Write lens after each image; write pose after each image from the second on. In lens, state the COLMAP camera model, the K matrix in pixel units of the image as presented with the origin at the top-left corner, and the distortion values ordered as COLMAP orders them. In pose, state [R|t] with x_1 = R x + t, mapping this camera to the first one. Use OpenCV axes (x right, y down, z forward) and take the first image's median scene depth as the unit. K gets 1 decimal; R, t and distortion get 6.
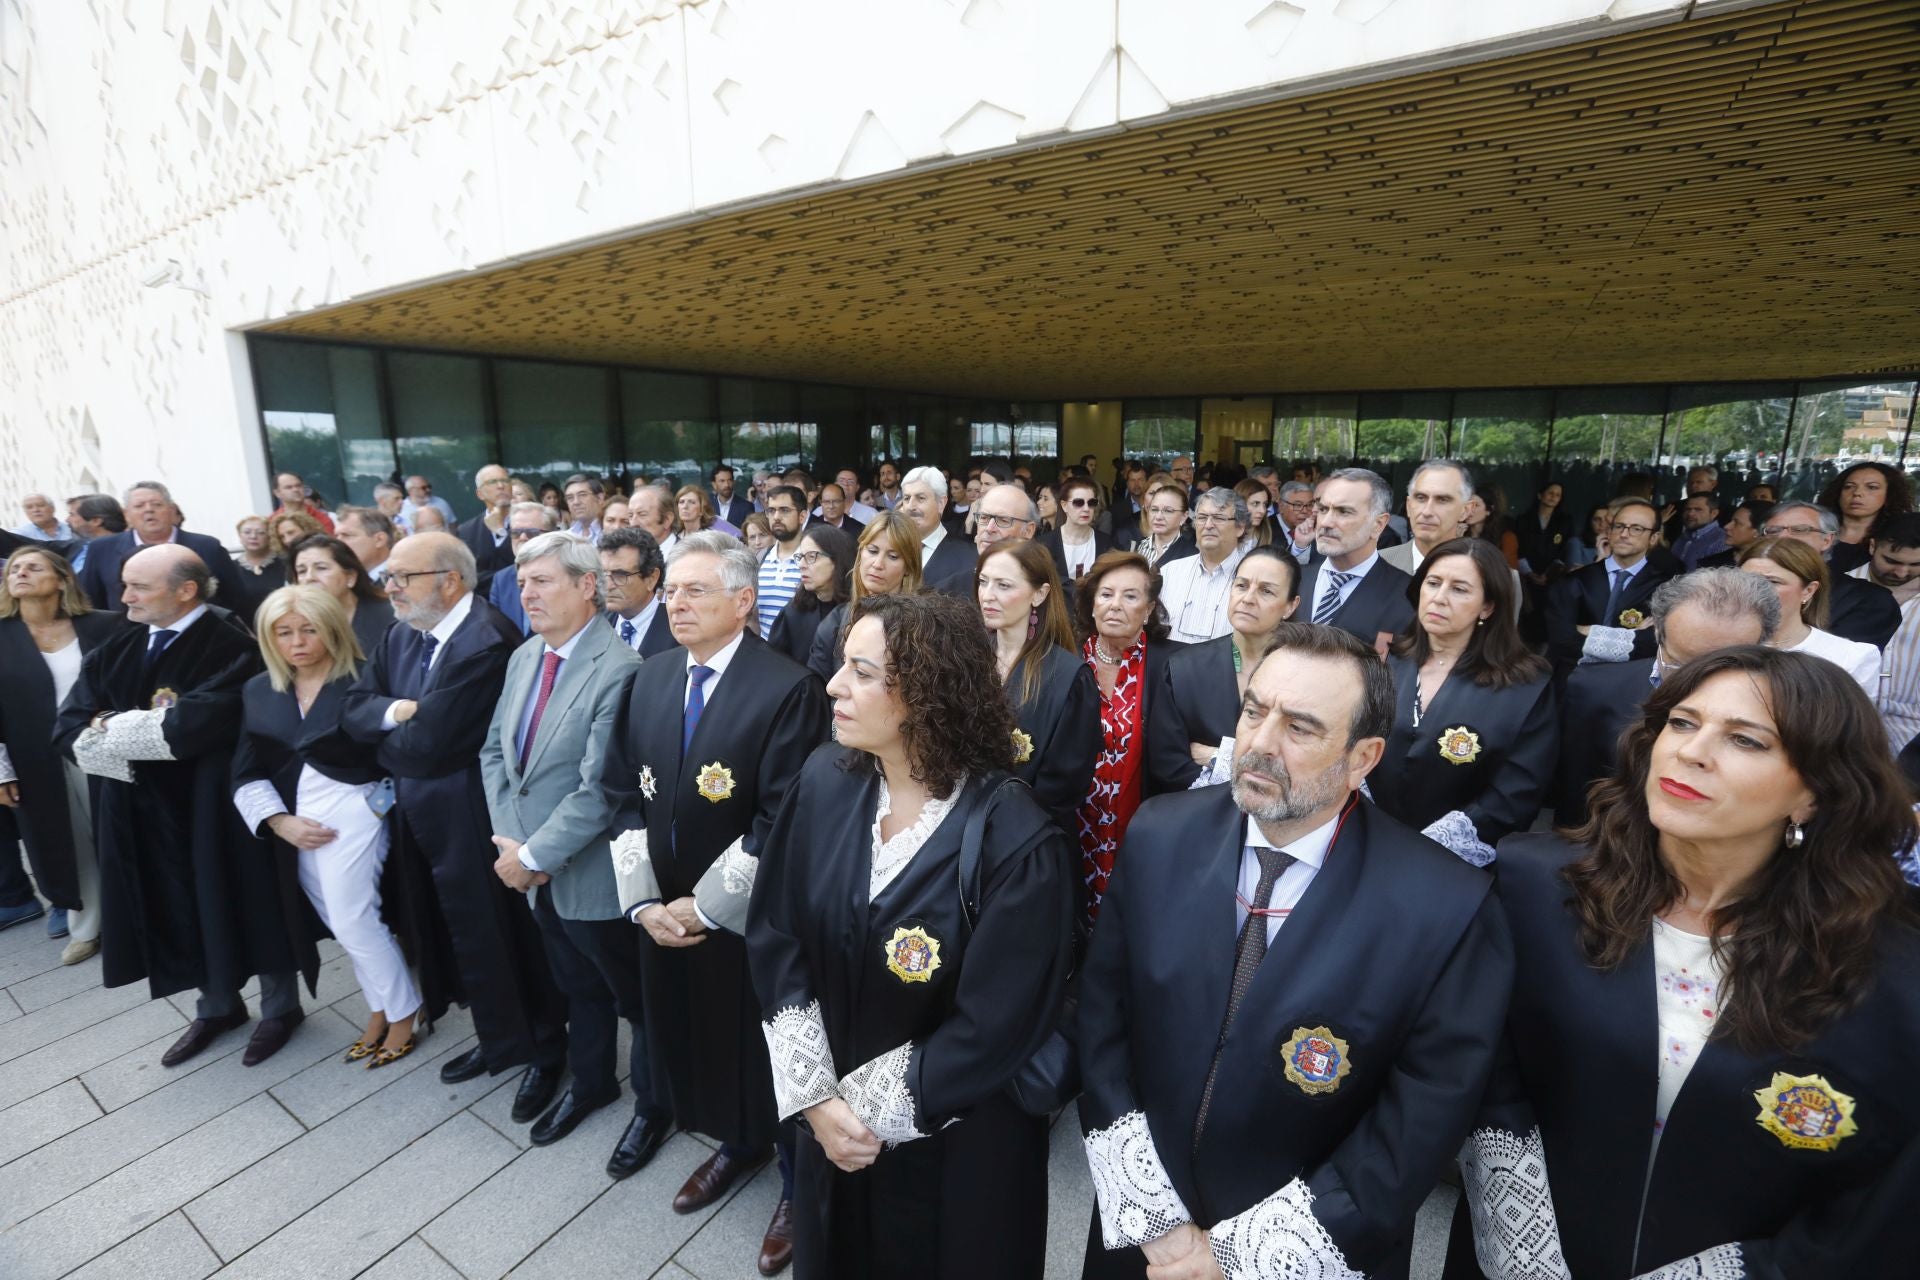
lens RADIAL K [[879.2, 0, 951.6], [0, 879.2, 634.3], [0, 0, 1]] dist [-0.055569, 0.020119]
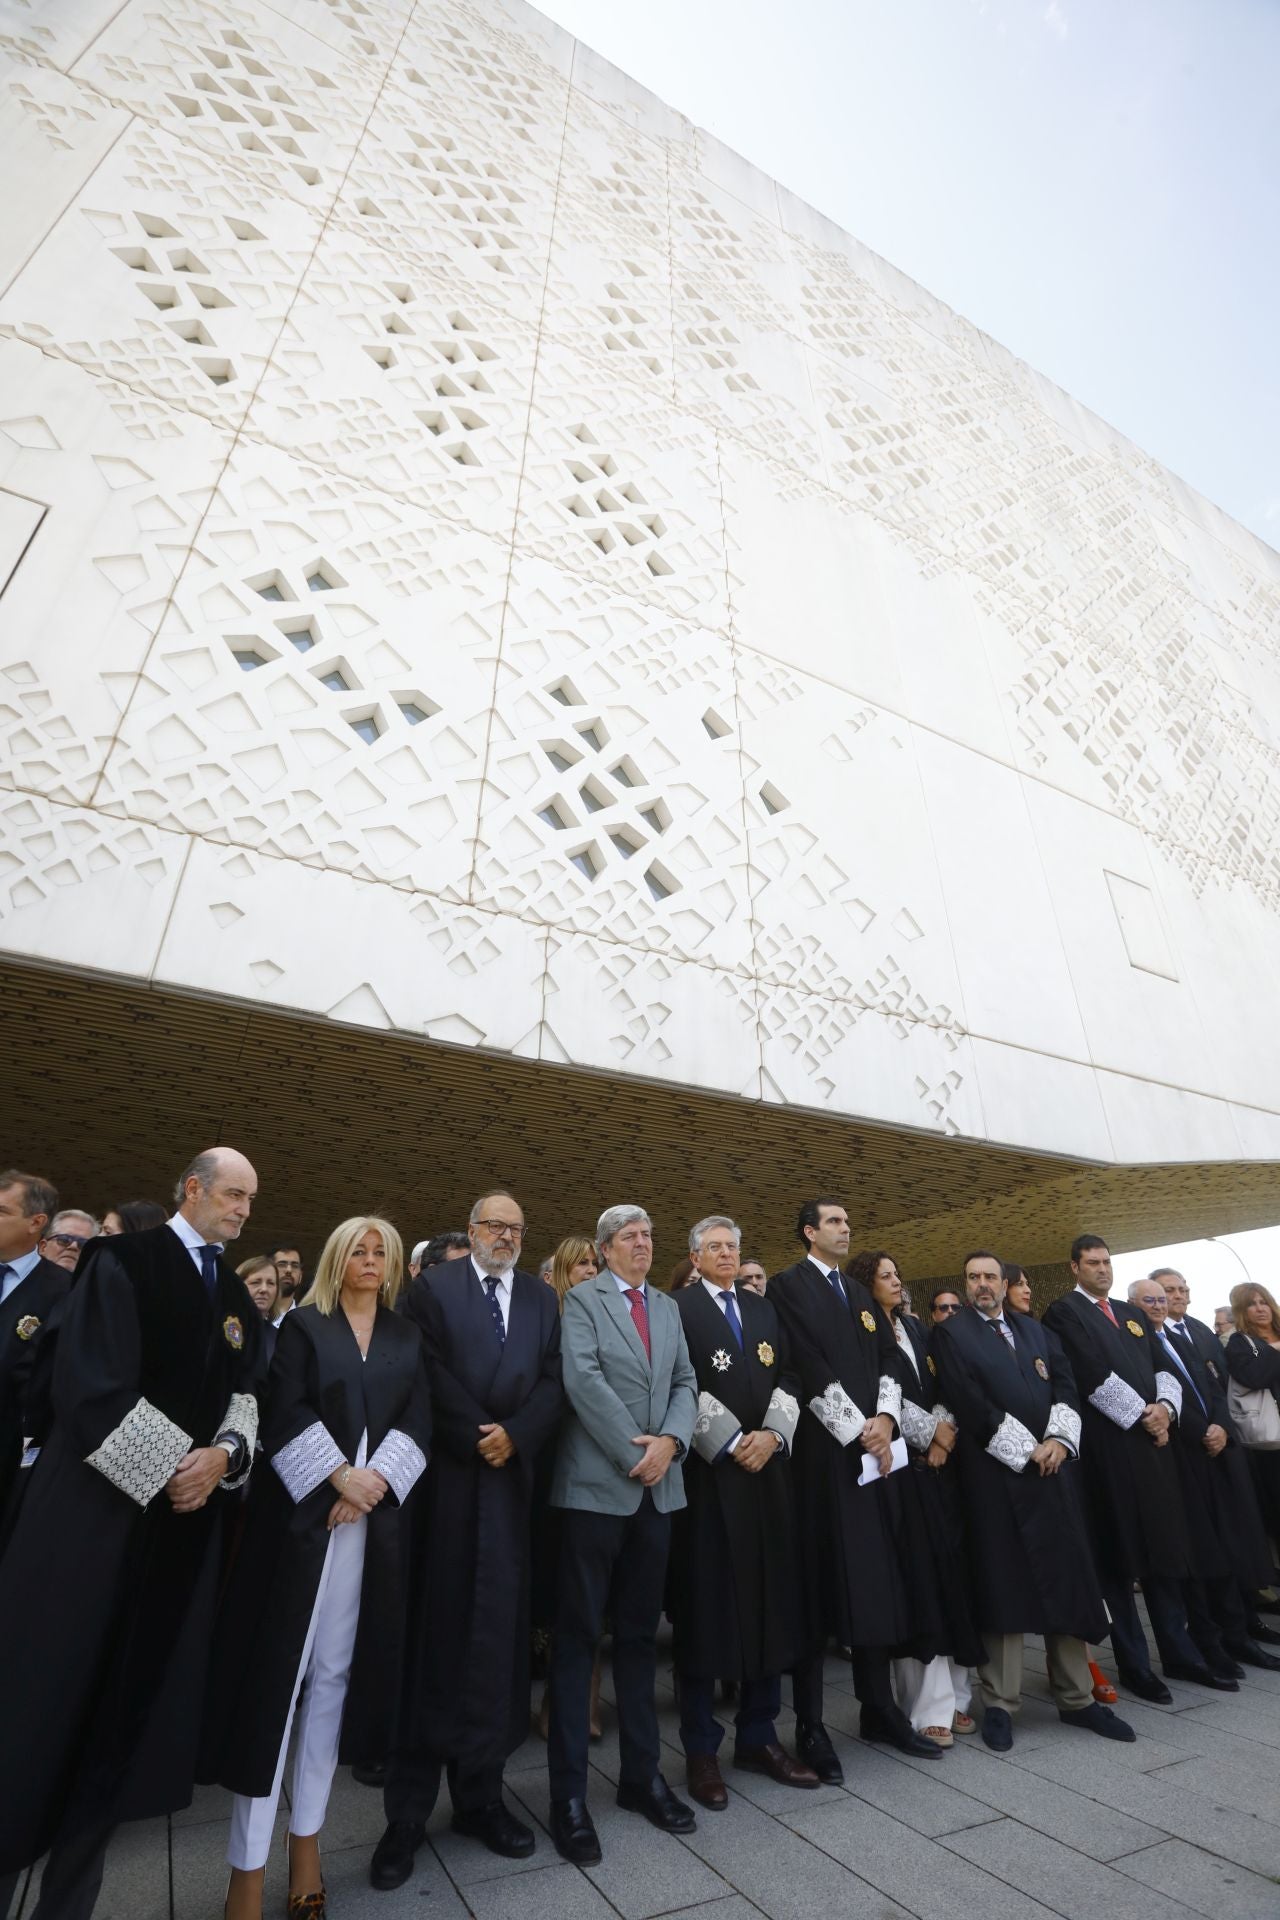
lens RADIAL K [[881.0, 0, 665.4], [0, 881.0, 948.8], [0, 0, 1]] dist [-0.057984, 0.021439]
pose [[0.486744, 0.423008, 0.764293, -0.901602], [0.177276, 0.808894, -0.560592, 0.198427], [-0.855367, 0.408356, 0.318735, 0.125479]]
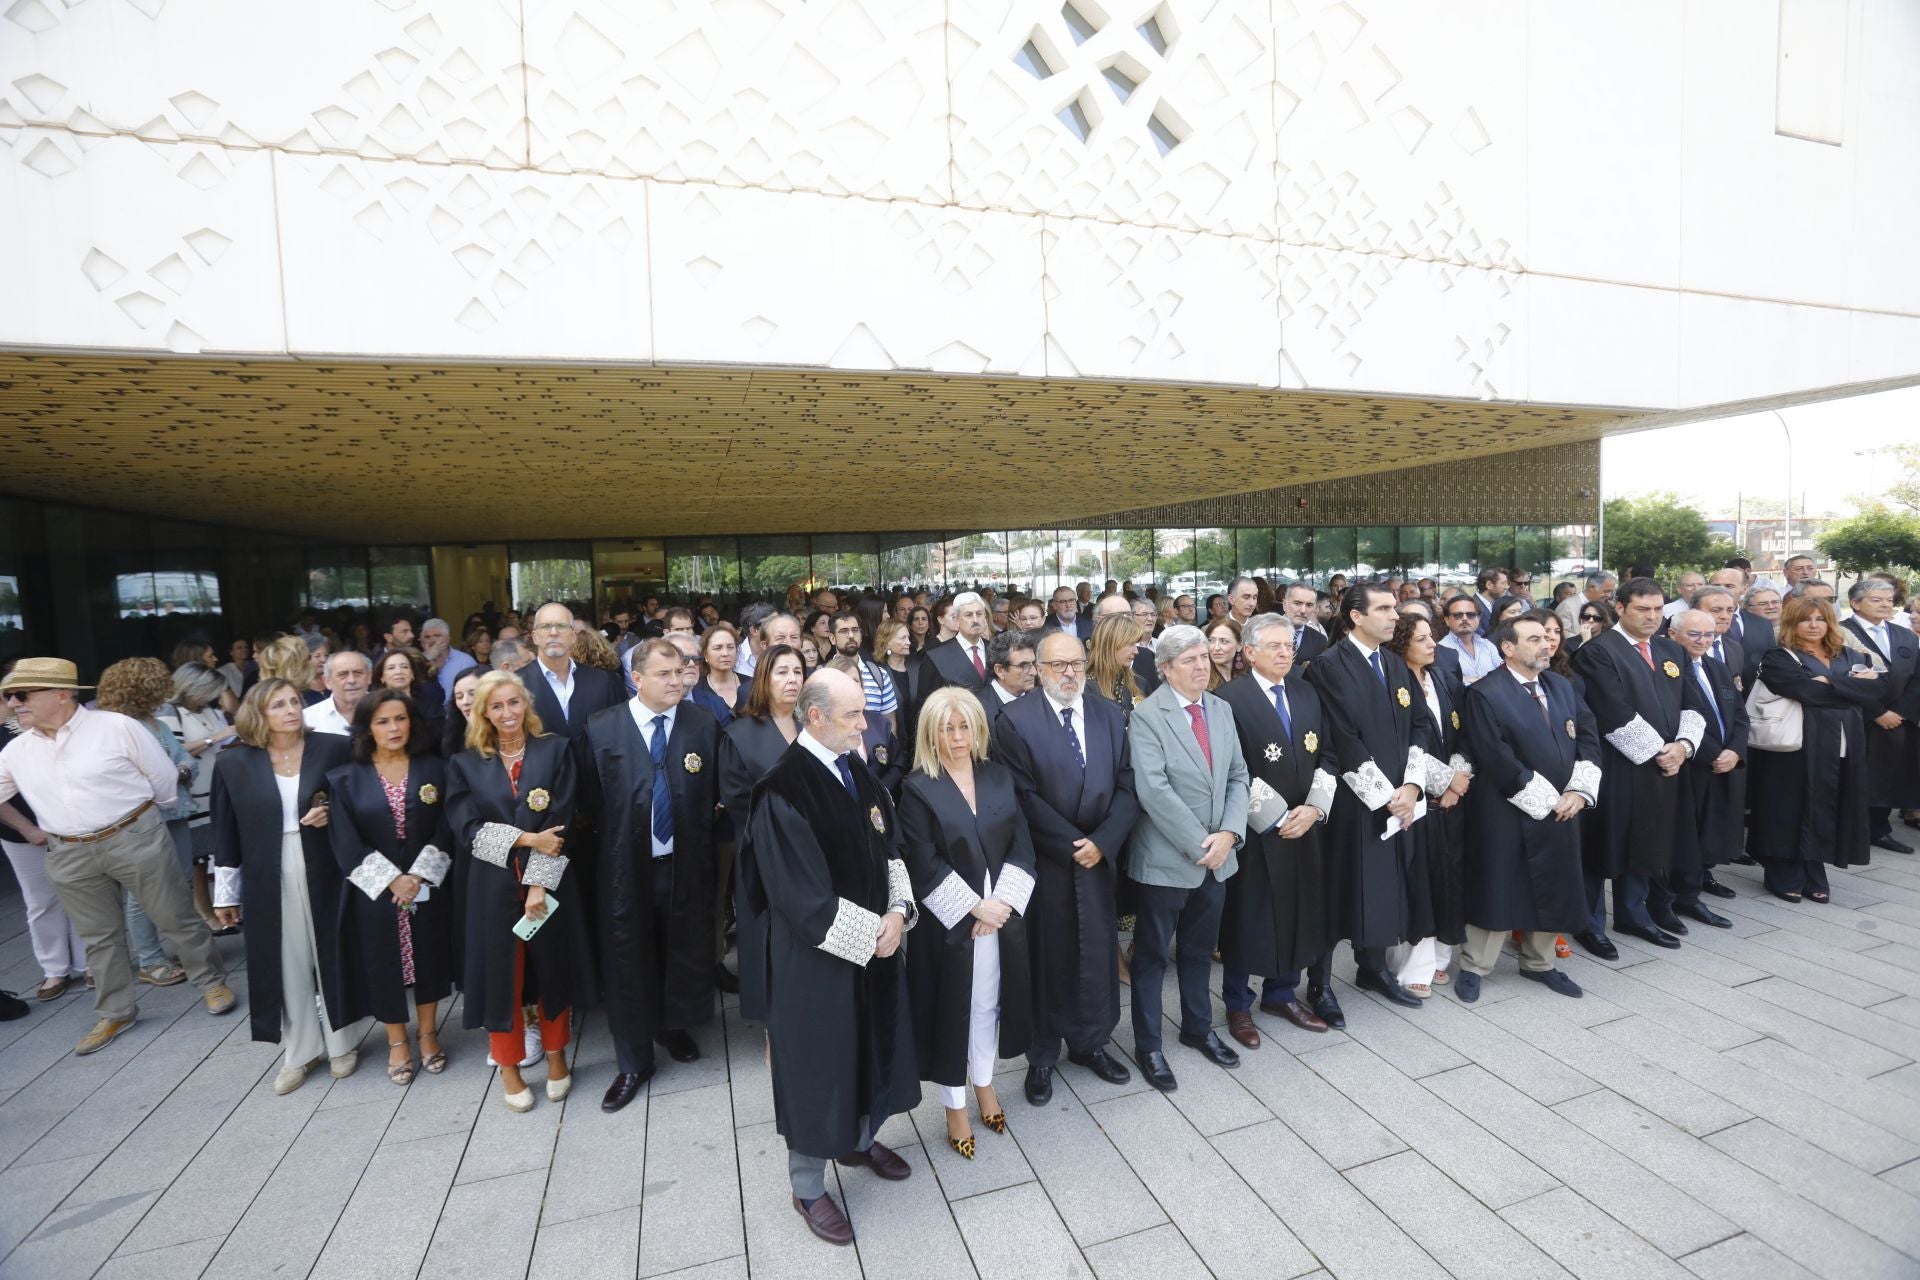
lens RADIAL K [[879.2, 0, 967.1], [0, 879.2, 636.1], [0, 0, 1]] dist [-0.055569, 0.020119]
pose [[0.641083, -0.067655, 0.764484, -0.978386], [0.182507, 0.980971, -0.066234, -0.030146], [-0.745455, 0.181985, 0.641232, 0.122829]]
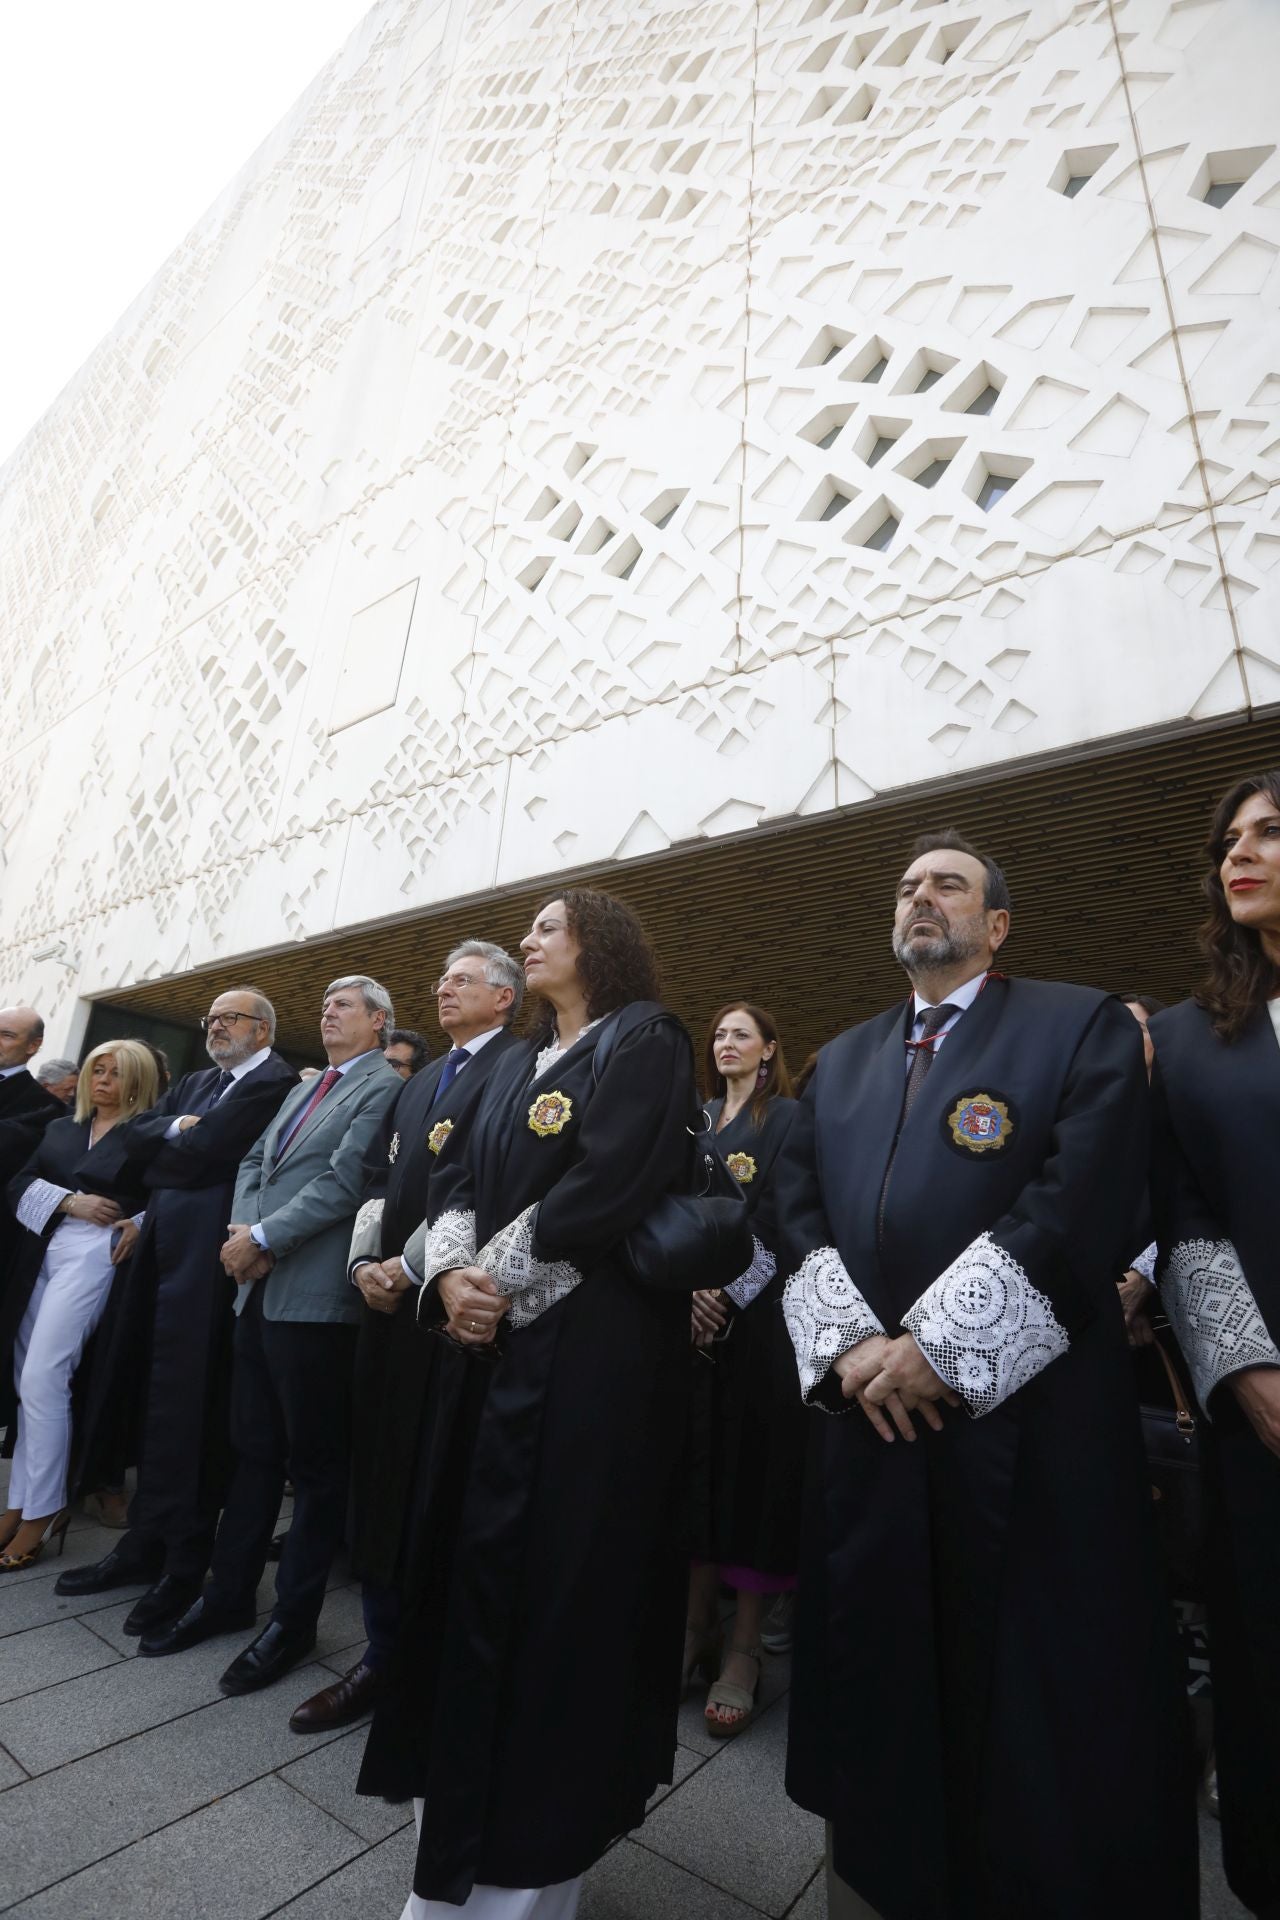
lens RADIAL K [[879.2, 0, 650.2], [0, 879.2, 945.7], [0, 0, 1]] dist [-0.055569, 0.020119]
pose [[0.996314, 0.043704, -0.073810, 0.017877], [-0.075218, 0.858752, -0.506841, 0.216576], [0.041233, 0.510525, 0.858874, -0.020325]]
